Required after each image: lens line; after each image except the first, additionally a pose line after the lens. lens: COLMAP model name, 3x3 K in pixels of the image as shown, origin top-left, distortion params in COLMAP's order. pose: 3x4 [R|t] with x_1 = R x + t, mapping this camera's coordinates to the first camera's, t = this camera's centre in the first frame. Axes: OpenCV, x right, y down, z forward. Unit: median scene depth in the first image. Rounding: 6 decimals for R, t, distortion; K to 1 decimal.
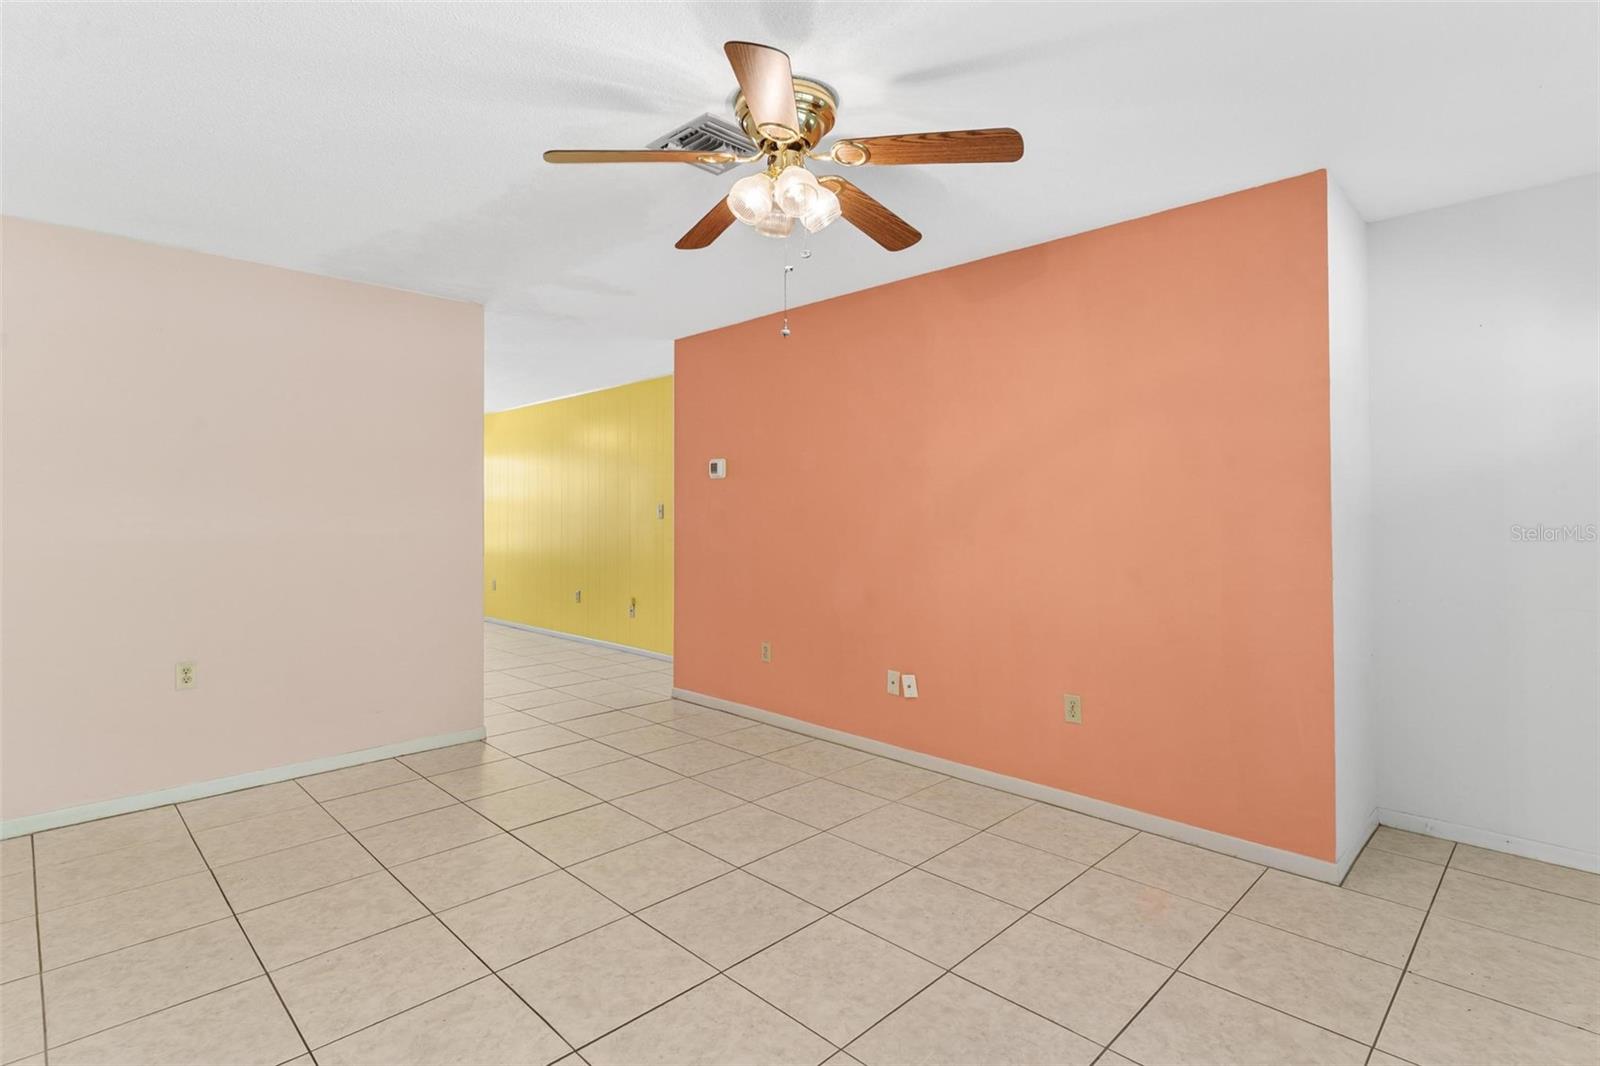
lens RADIAL K [[781.1, 0, 801.3], [0, 781.1, 523.0], [0, 0, 1]] dist [0.000637, -0.001330]
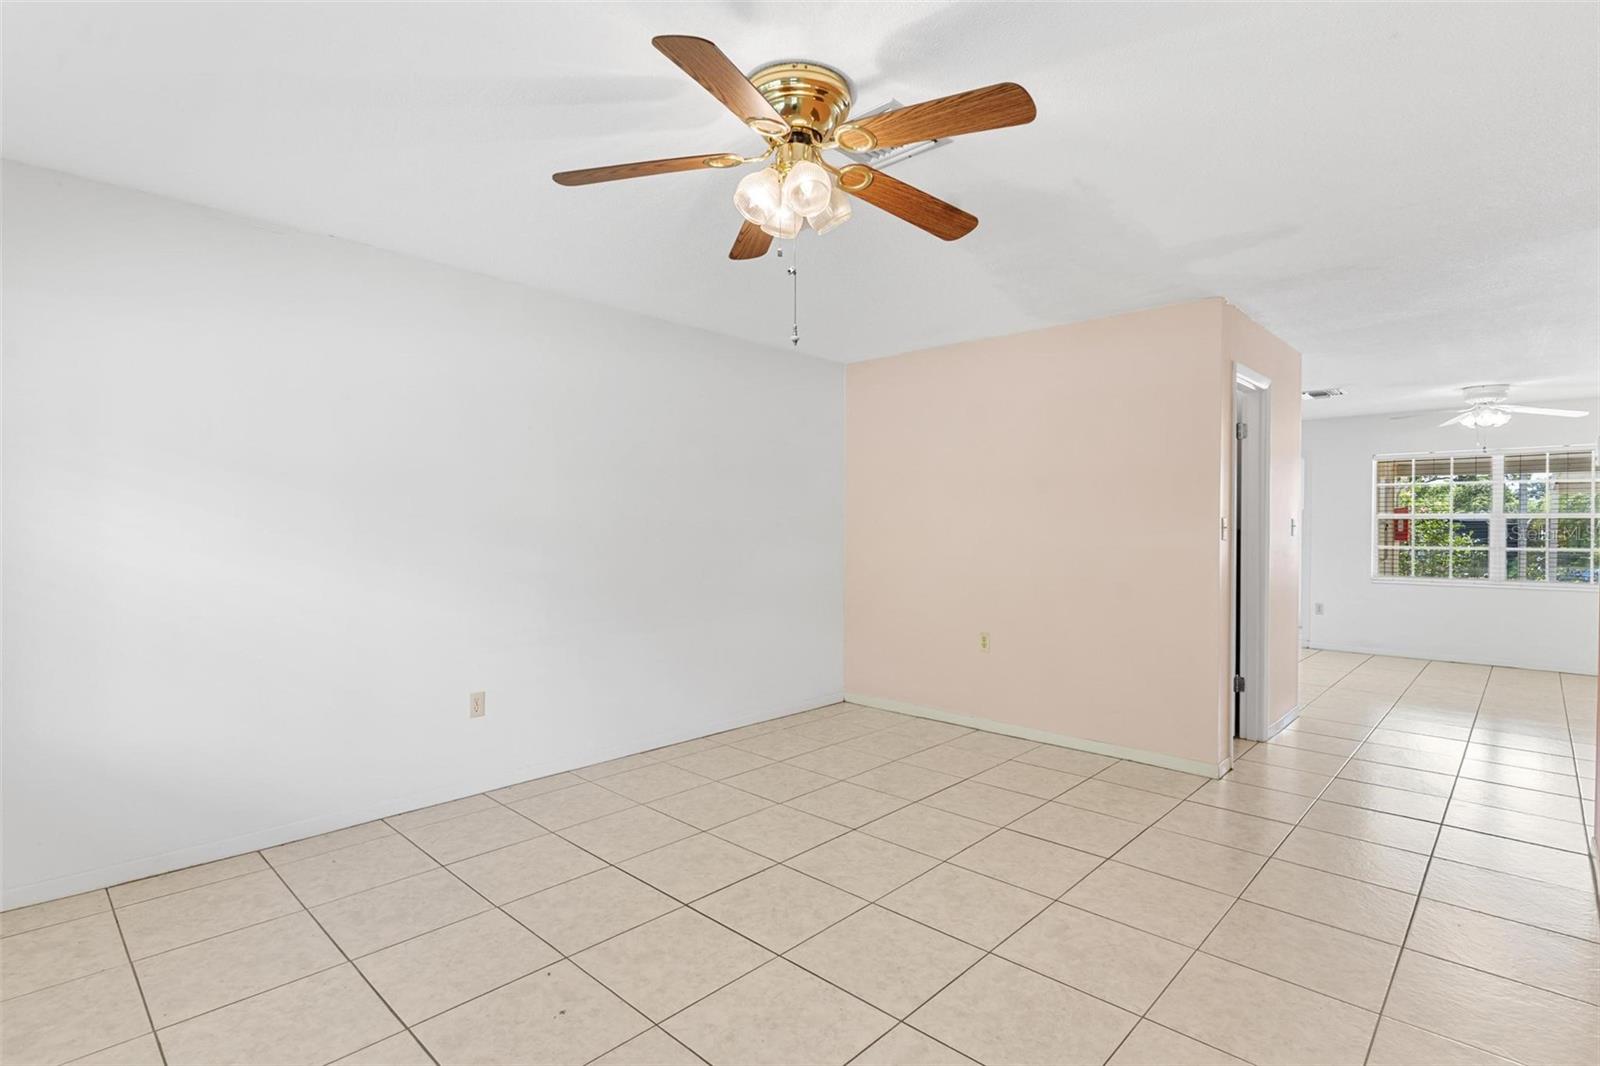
lens RADIAL K [[781.1, 0, 815.8], [0, 781.1, 535.4], [0, 0, 1]] dist [0.000637, -0.001330]
pose [[0.033672, 0.013802, -0.999338, 0.629361], [-0.020387, 0.999706, 0.013120, -0.010852], [0.999225, 0.019932, 0.033944, 0.654711]]
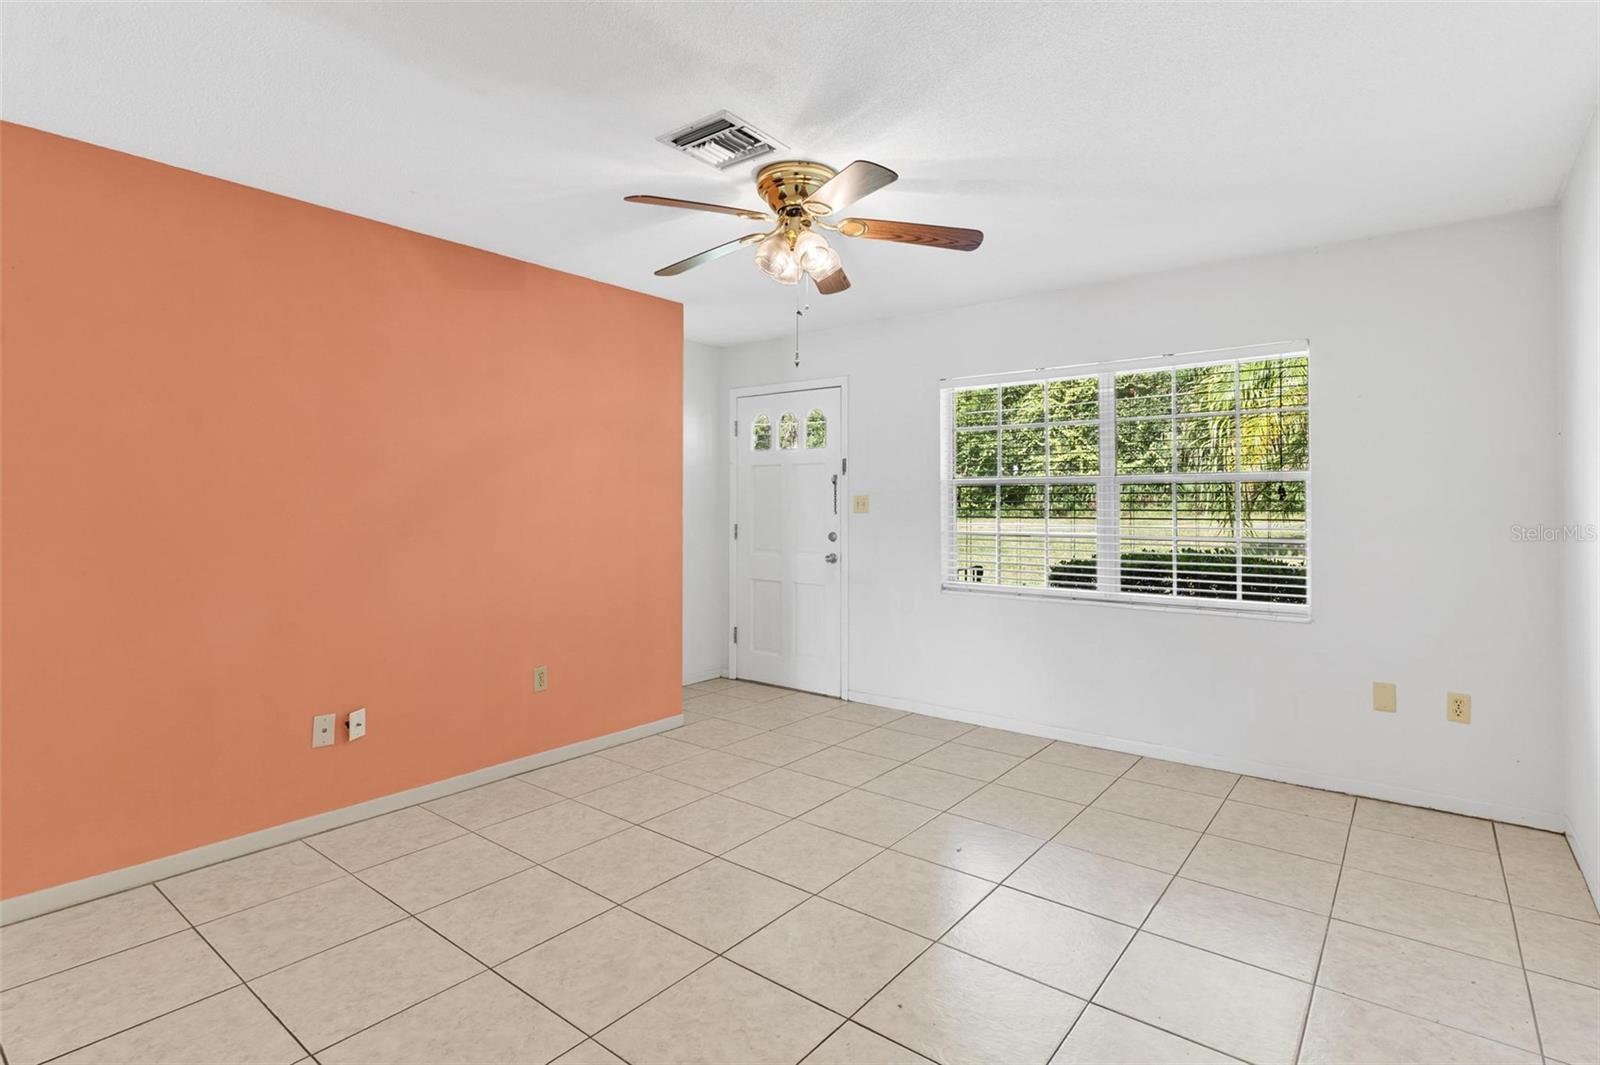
lens RADIAL K [[781.1, 0, 791.8], [0, 781.1, 510.3], [0, 0, 1]] dist [0.000637, -0.001330]
pose [[-0.094136, -0.007100, 0.995534, -0.835414], [0.016481, 0.999826, 0.008689, -0.013911], [-0.995423, 0.017226, -0.094003, 0.742278]]
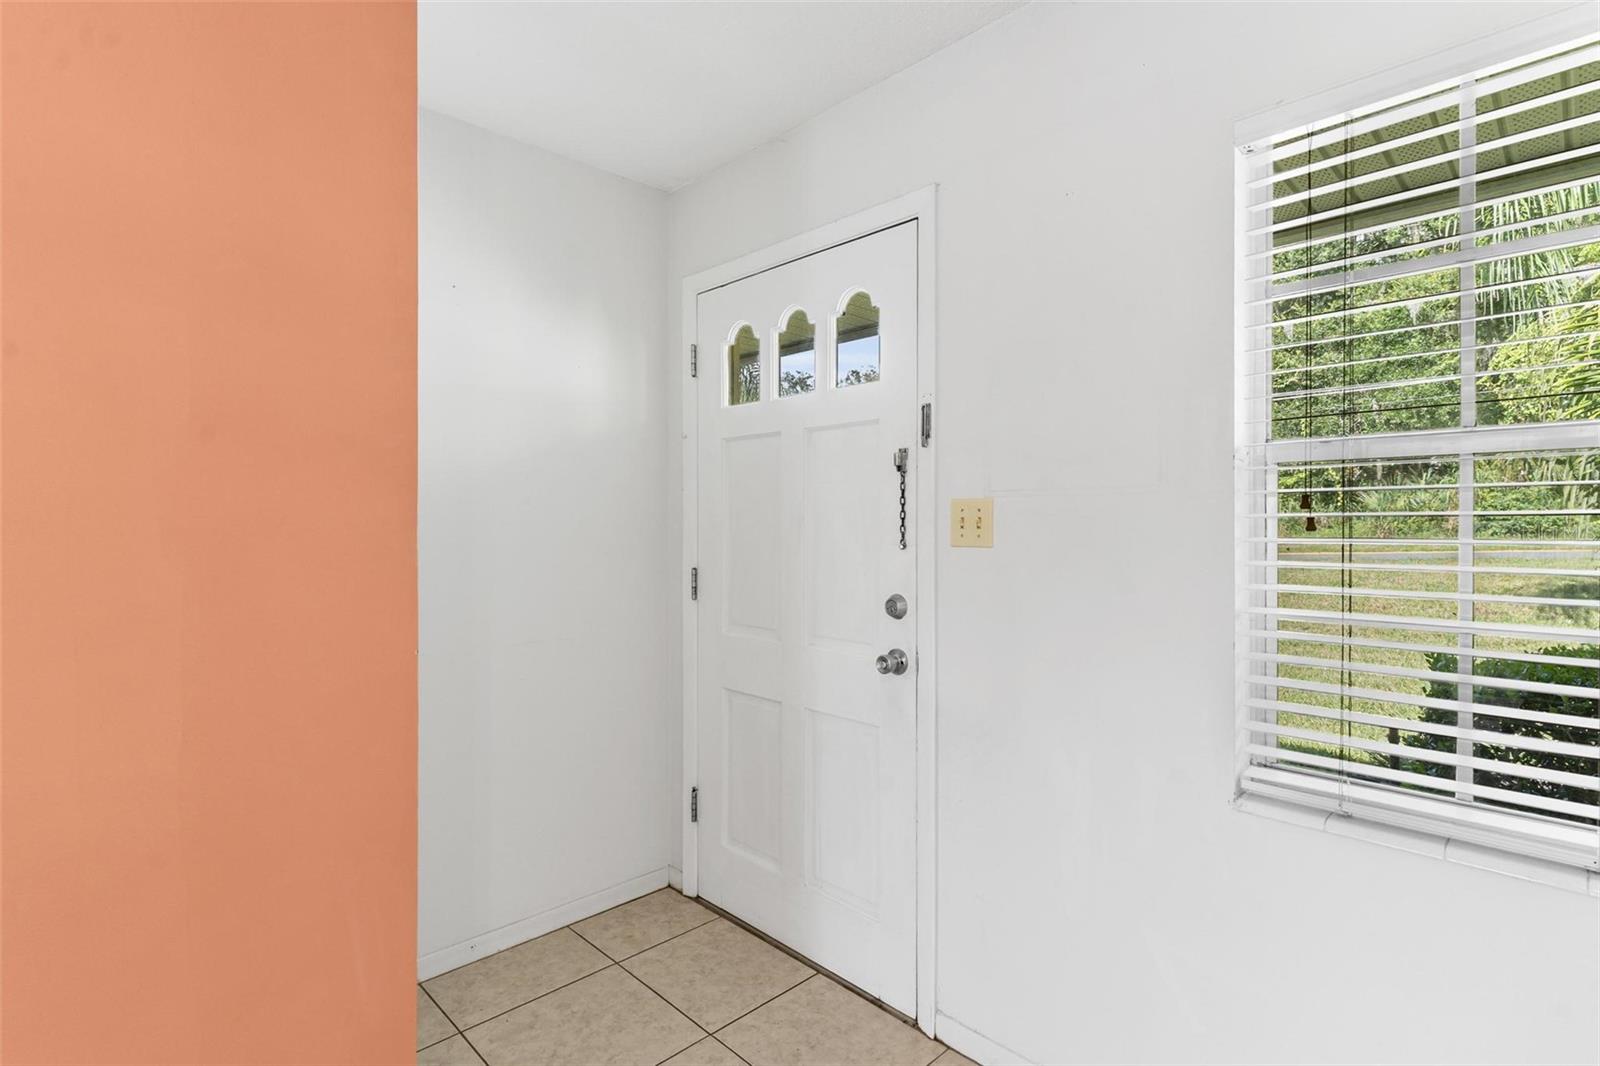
lens RADIAL K [[781.1, 0, 810.3], [0, 781.1, 526.6], [0, 0, 1]] dist [0.000637, -0.001330]
pose [[0.003423, 0.002623, 0.999991, 0.107873], [0.013531, 0.999905, -0.002669, -0.008370], [-0.999903, 0.013540, 0.003387, 0.578114]]
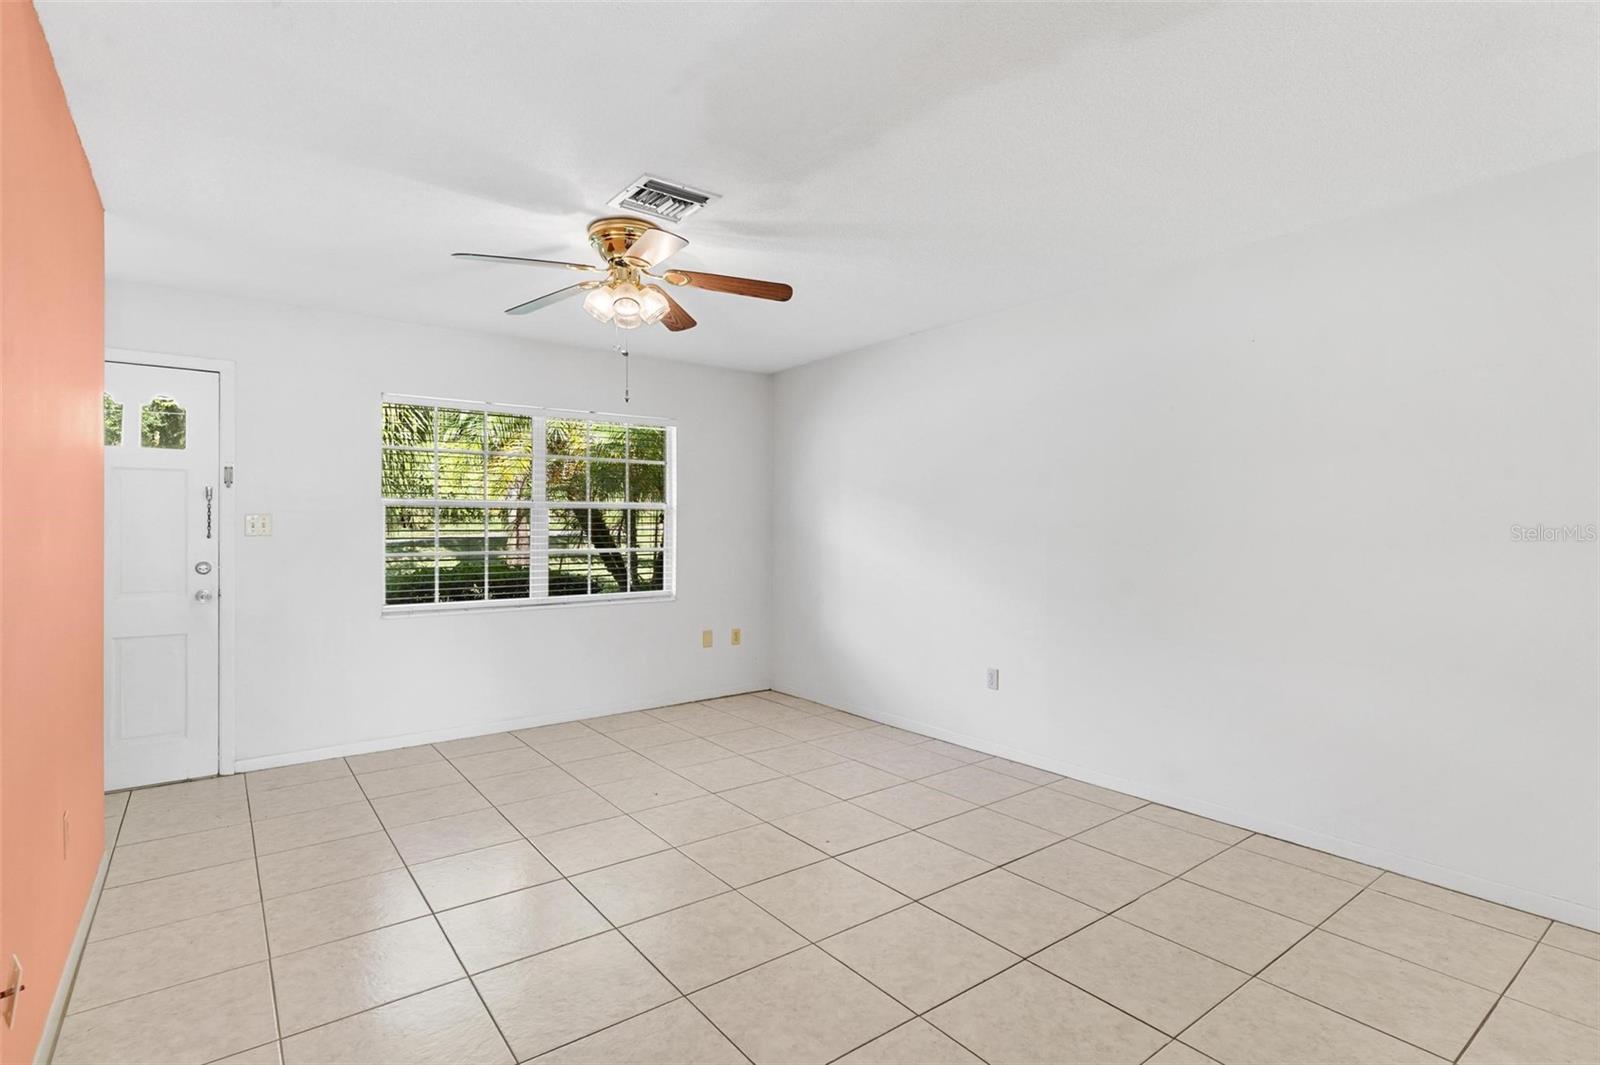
lens RADIAL K [[781.1, 0, 777.9], [0, 781.1, 529.5], [0, 0, 1]] dist [0.000637, -0.001330]
pose [[-0.985510, 0.001677, 0.169606, -0.348195], [0.005068, 0.999796, 0.019562, -0.023756], [-0.169539, 0.020138, -0.985318, 1.548818]]
